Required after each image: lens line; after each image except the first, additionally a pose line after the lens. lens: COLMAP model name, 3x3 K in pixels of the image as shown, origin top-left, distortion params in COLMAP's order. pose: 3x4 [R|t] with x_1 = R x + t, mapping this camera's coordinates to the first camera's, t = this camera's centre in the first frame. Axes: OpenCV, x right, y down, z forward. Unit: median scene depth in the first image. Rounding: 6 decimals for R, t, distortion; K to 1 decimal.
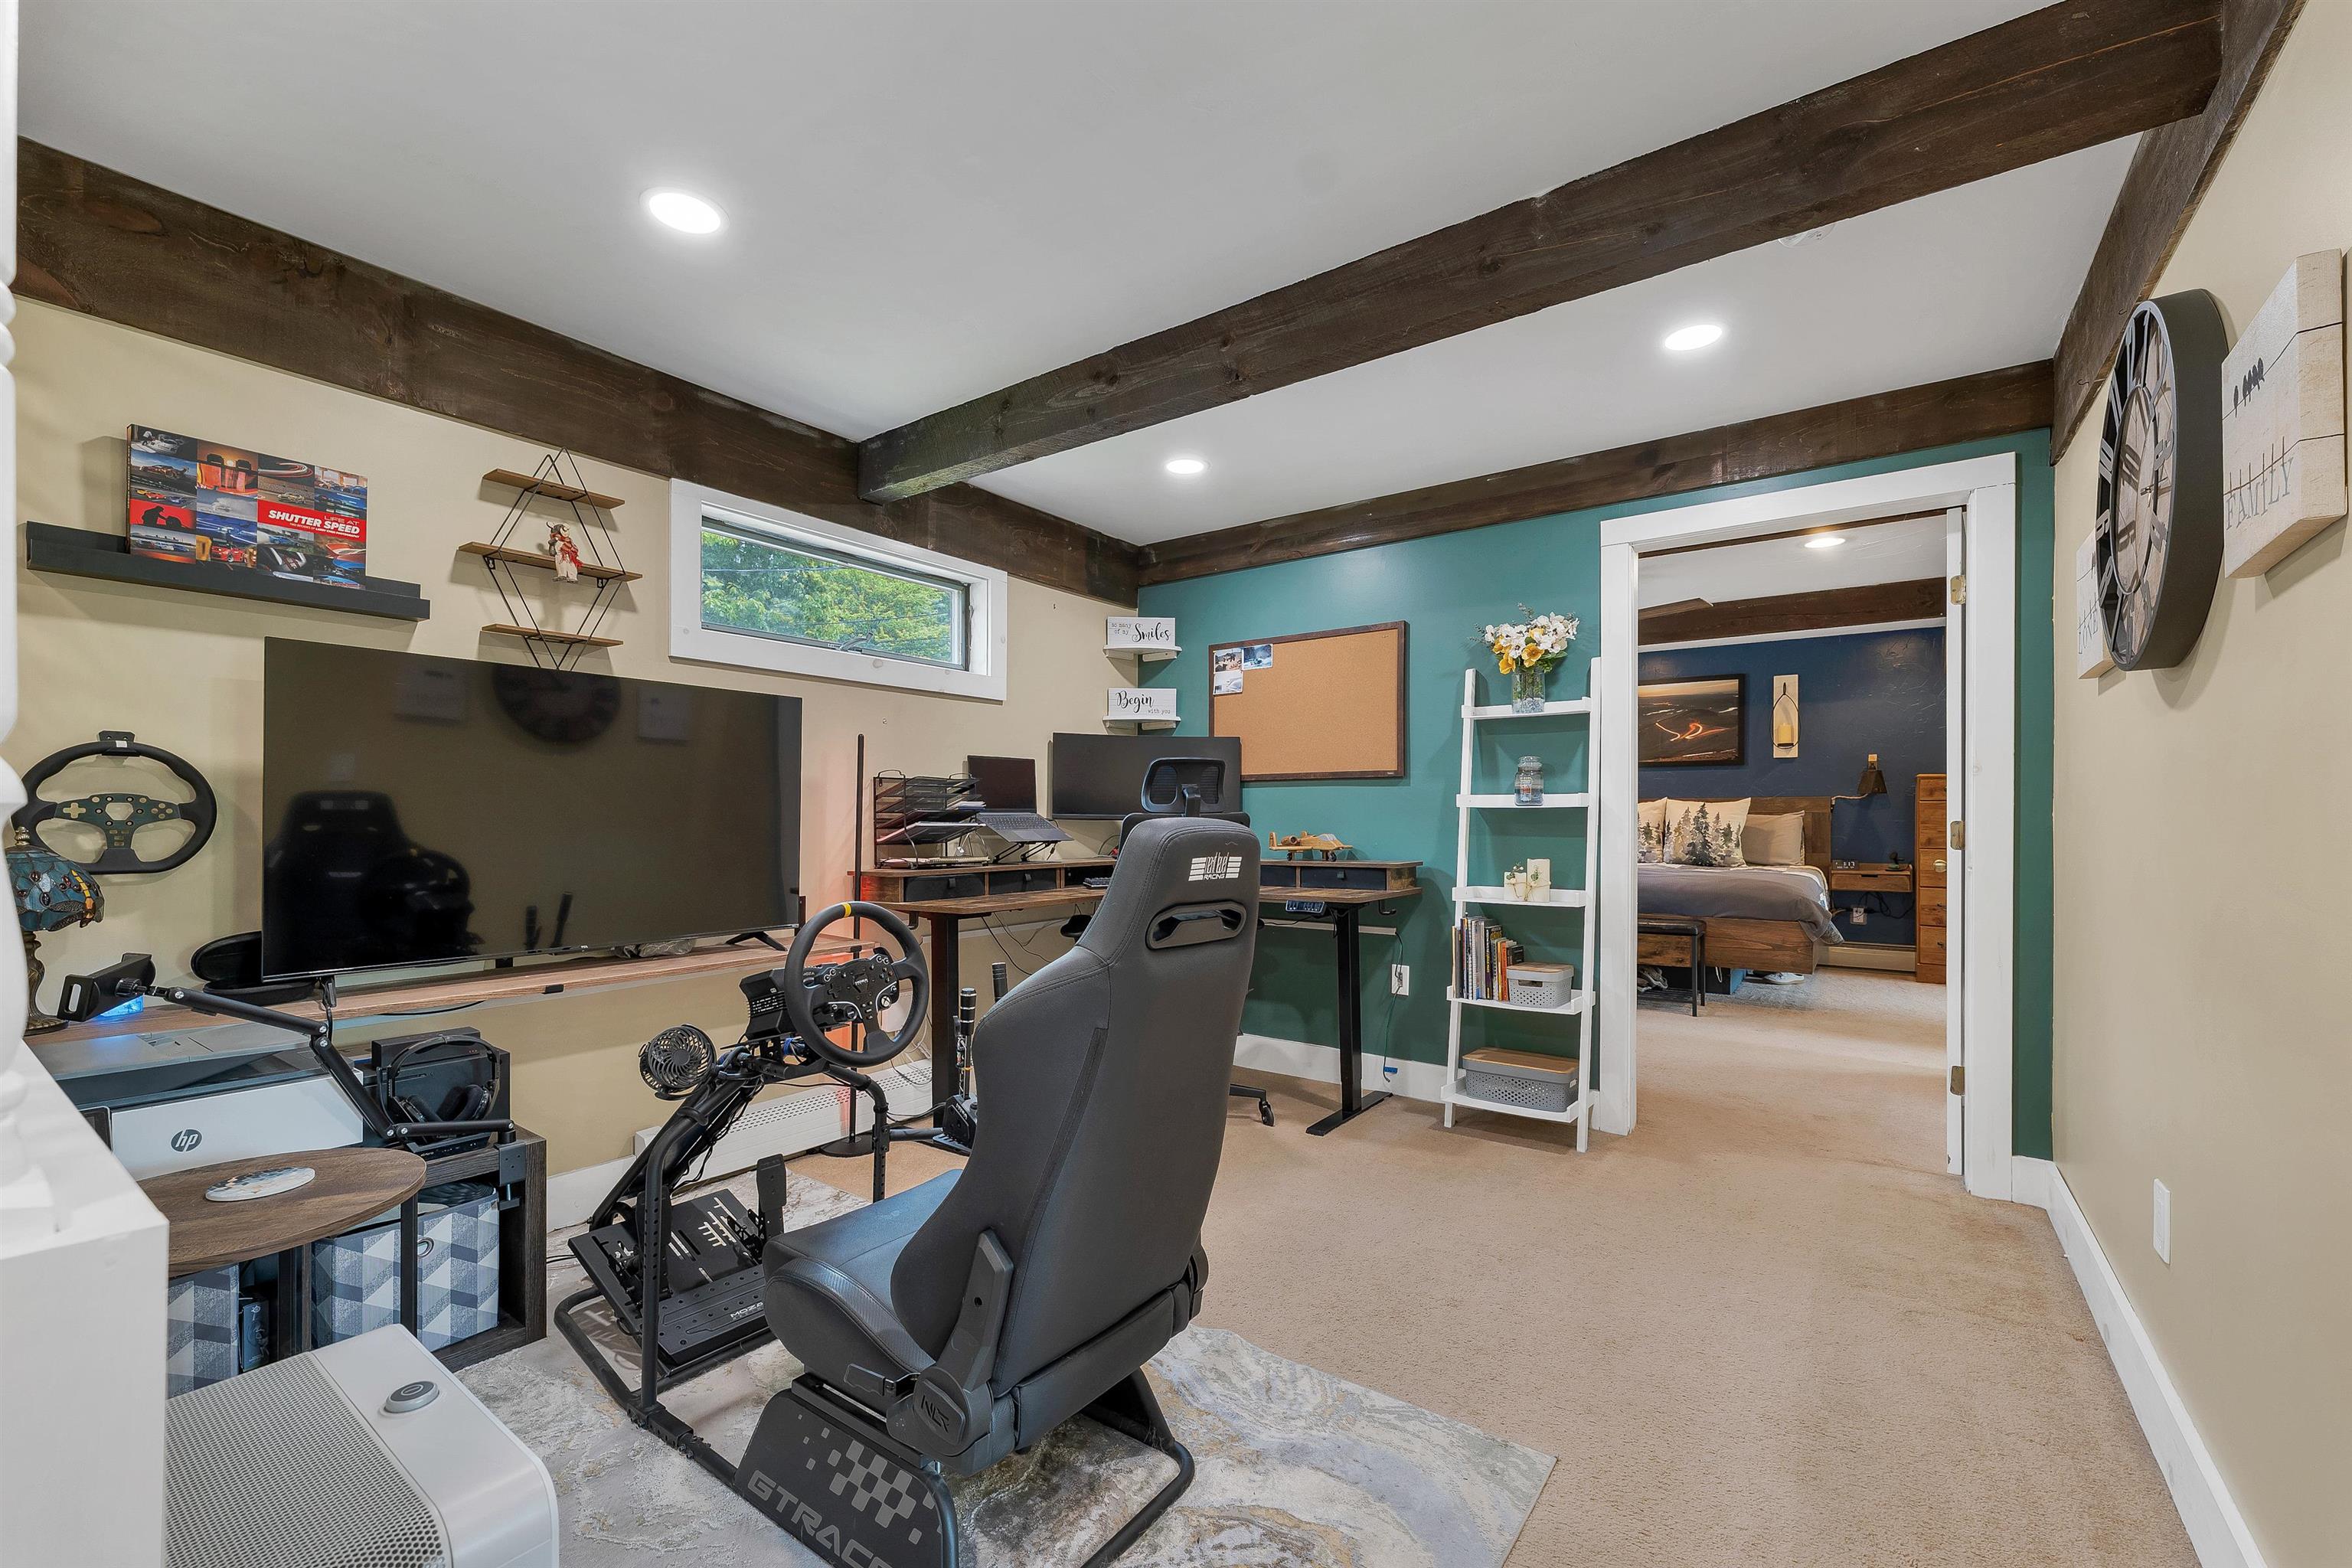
lens RADIAL K [[967.8, 0, 1169.8], [0, 967.8, 814.9], [0, 0, 1]] dist [0.000779, 0.000413]
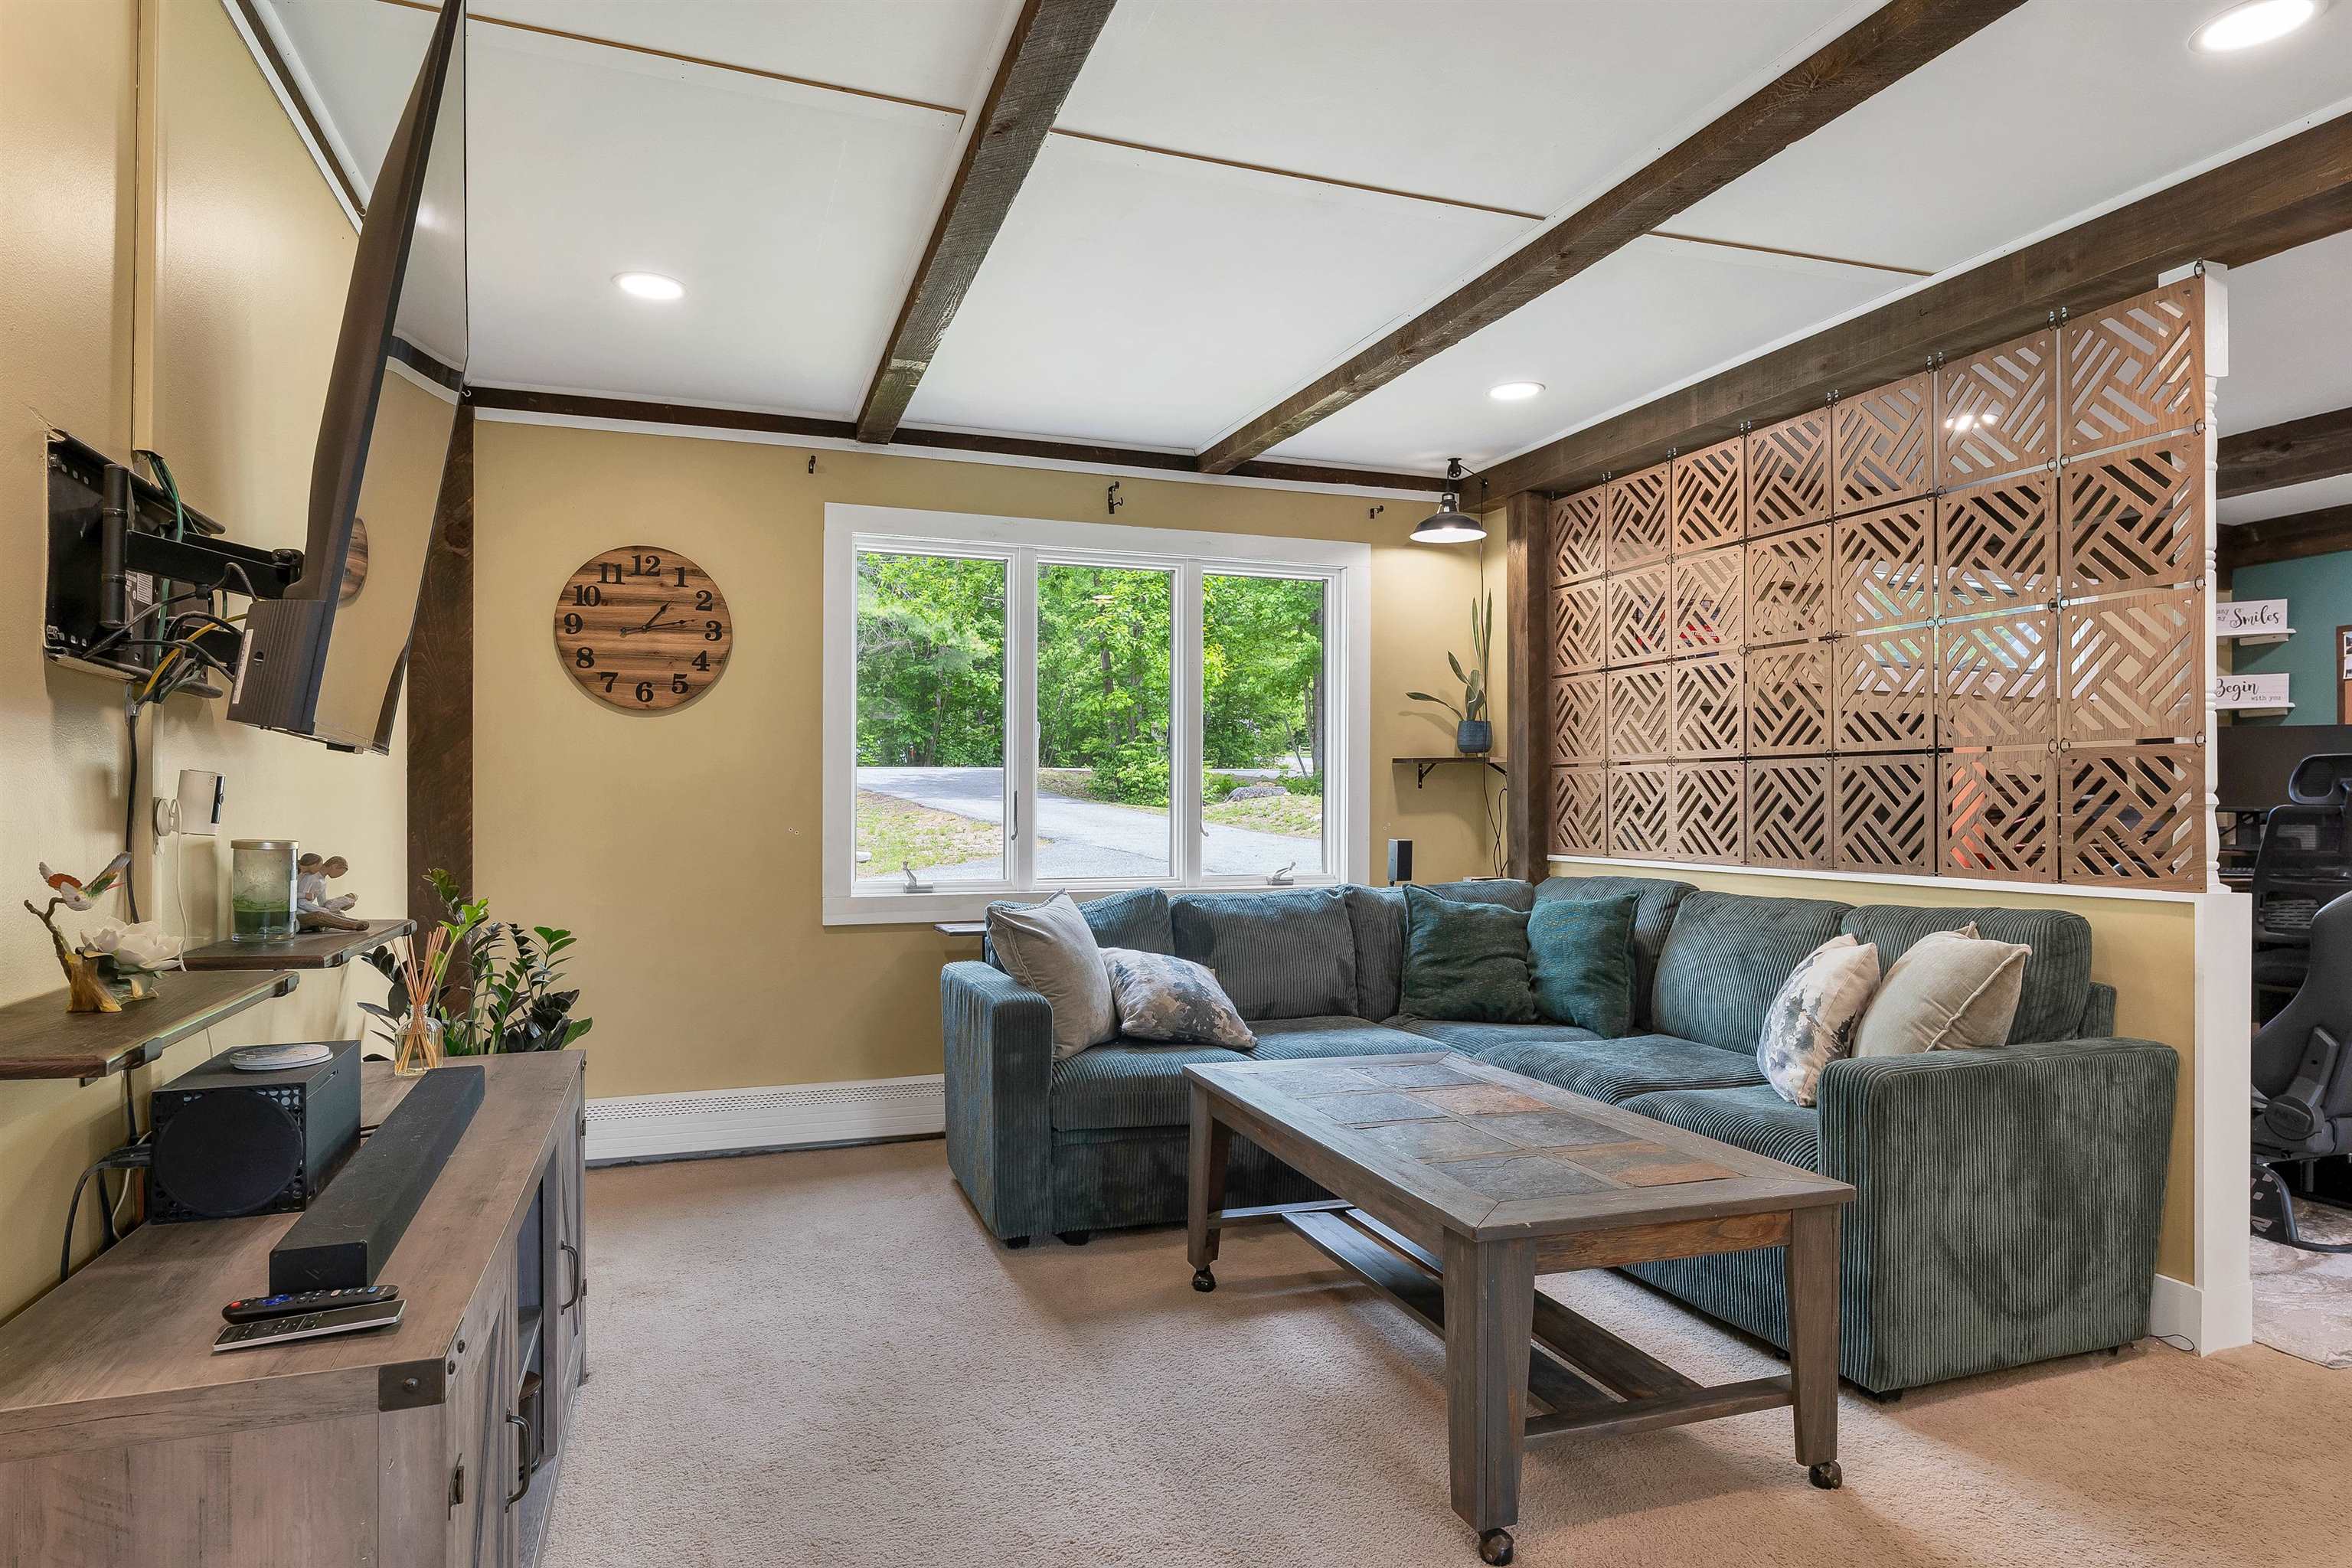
lens RADIAL K [[1322.2, 0, 1169.4], [0, 1322.2, 803.9], [0, 0, 1]] dist [0.003464, 0.000814]
pose [[0.825903, -0.003115, -0.563804, -0.278973], [0.002423, 0.999995, -0.001976, -0.003954], [0.563808, 0.000266, 0.825906, -1.159305]]
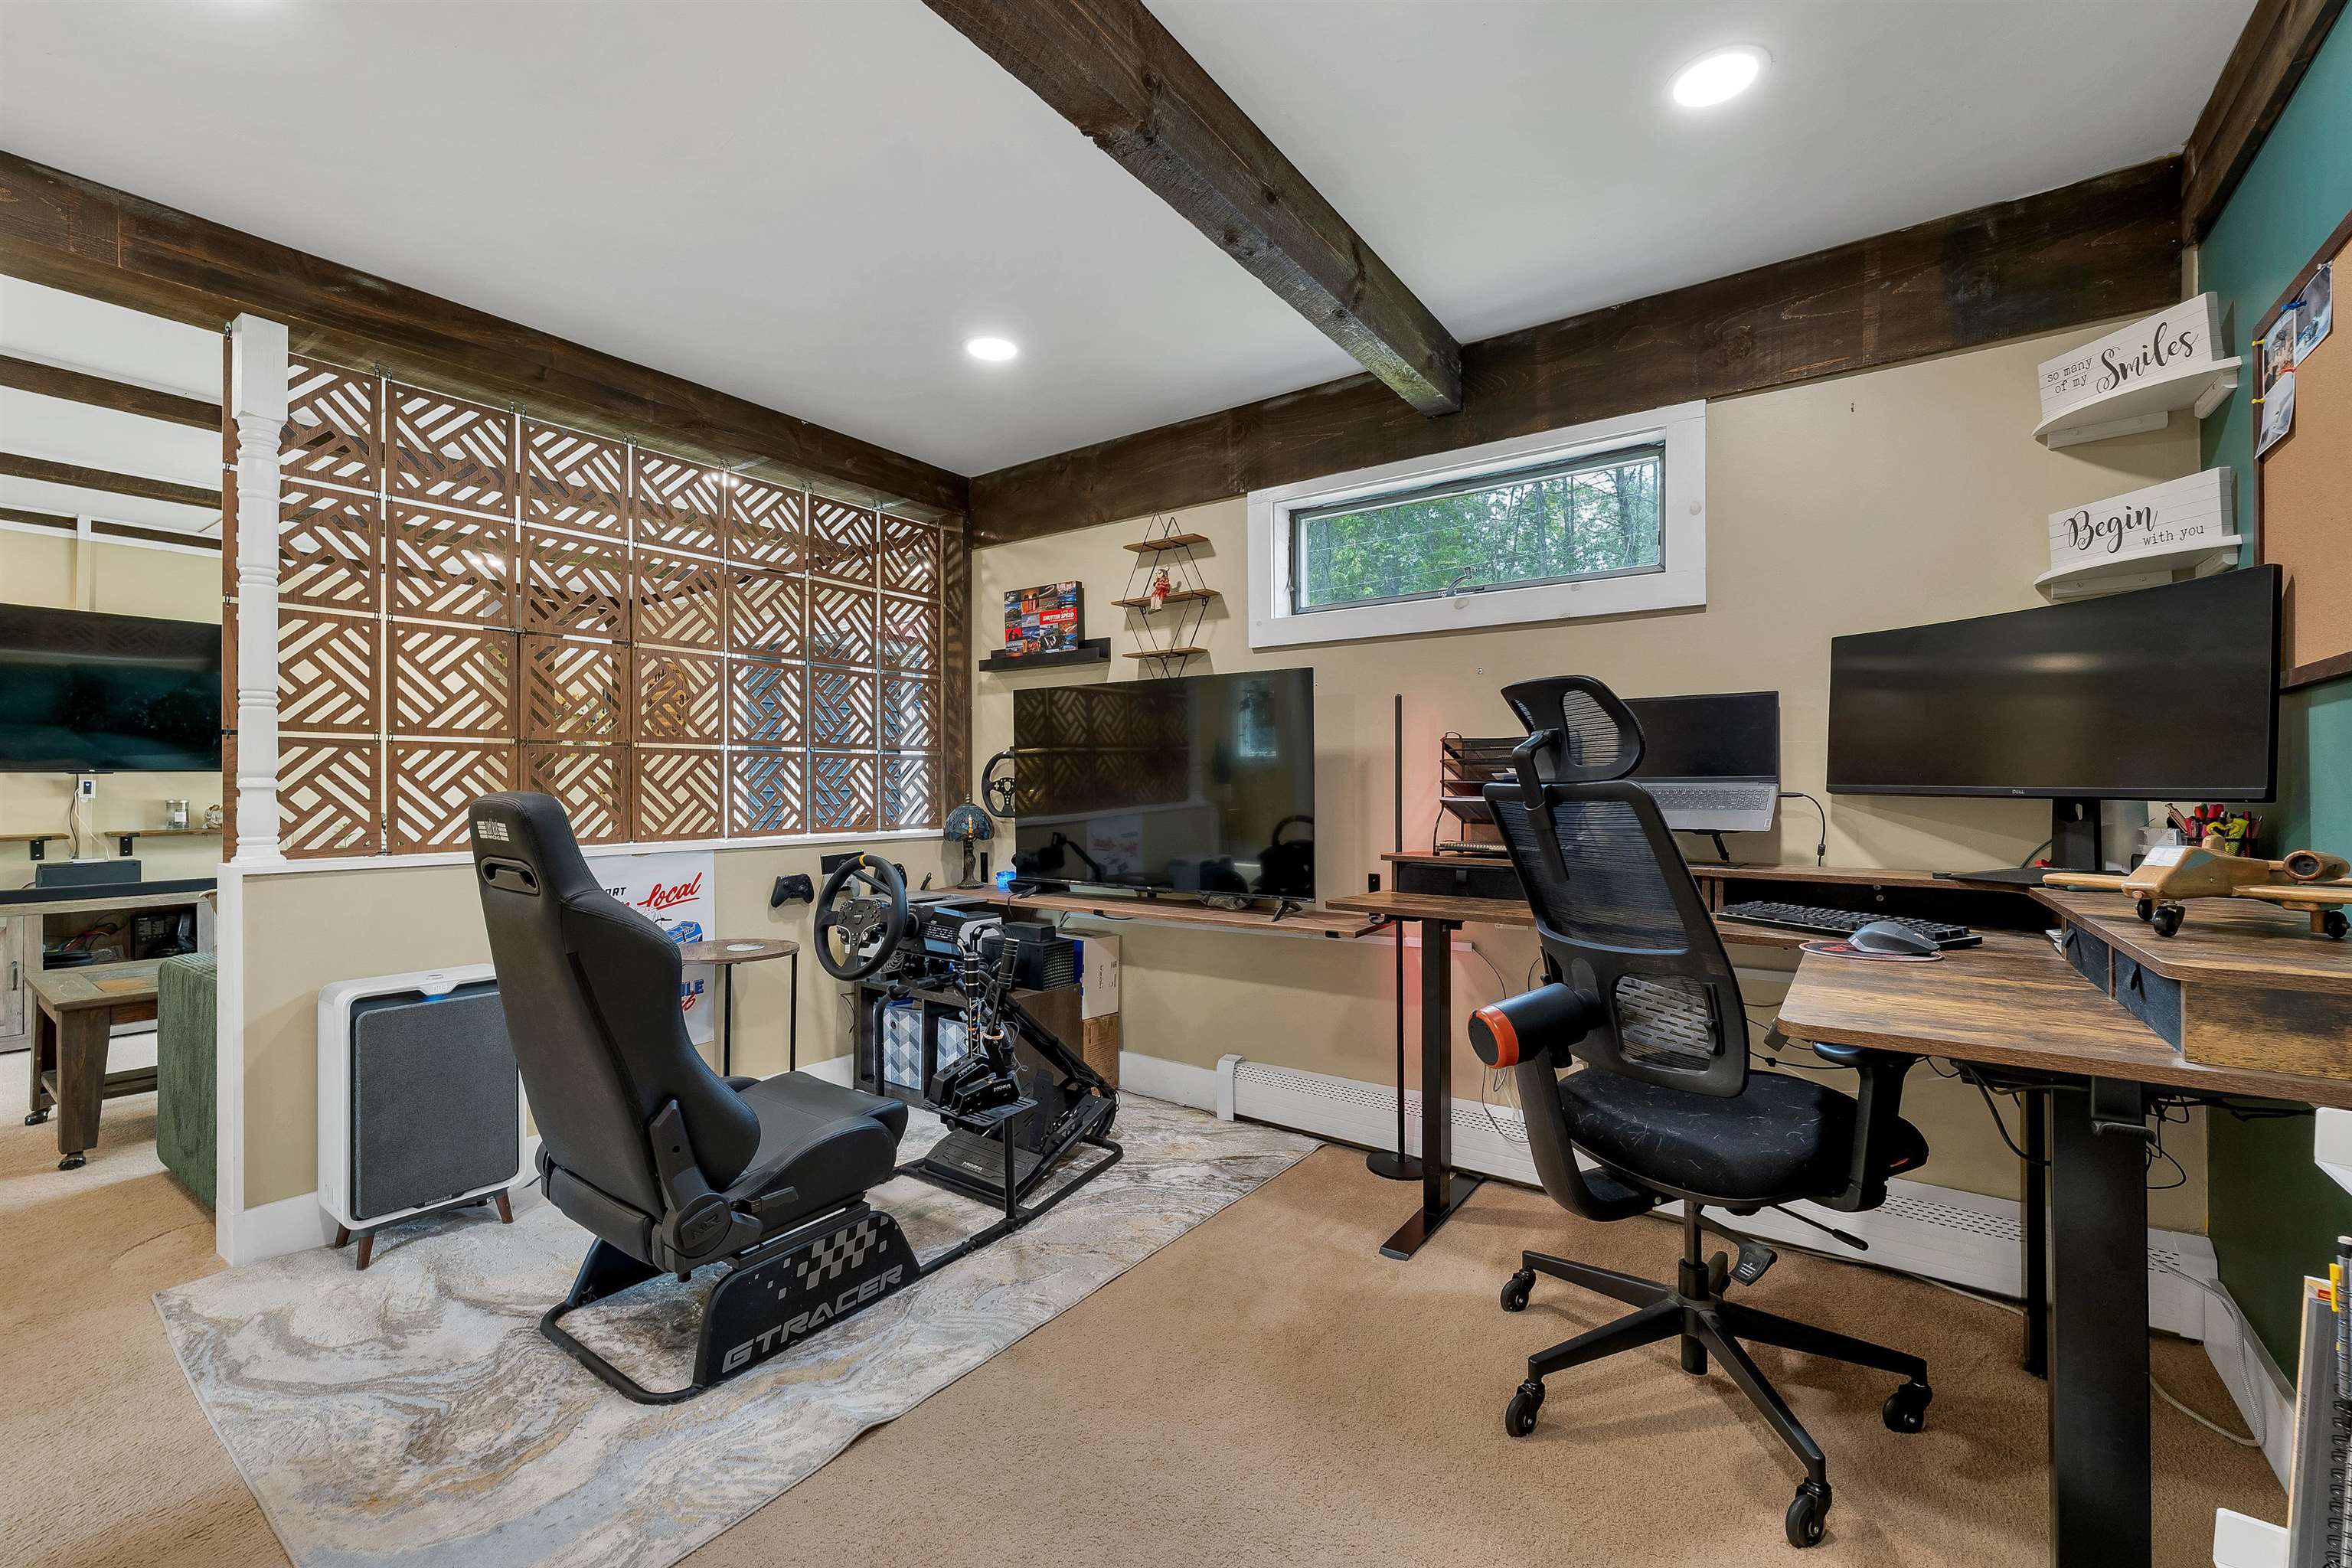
lens RADIAL K [[978.9, 0, 1176.0], [0, 978.9, 784.0], [0, 0, 1]] dist [-0.001513, 0.000145]
pose [[0.005387, -0.003755, -0.999978, 0.669351], [0.001337, 0.999992, -0.003748, -0.000033], [0.999985, -0.001317, 0.005392, 0.951850]]
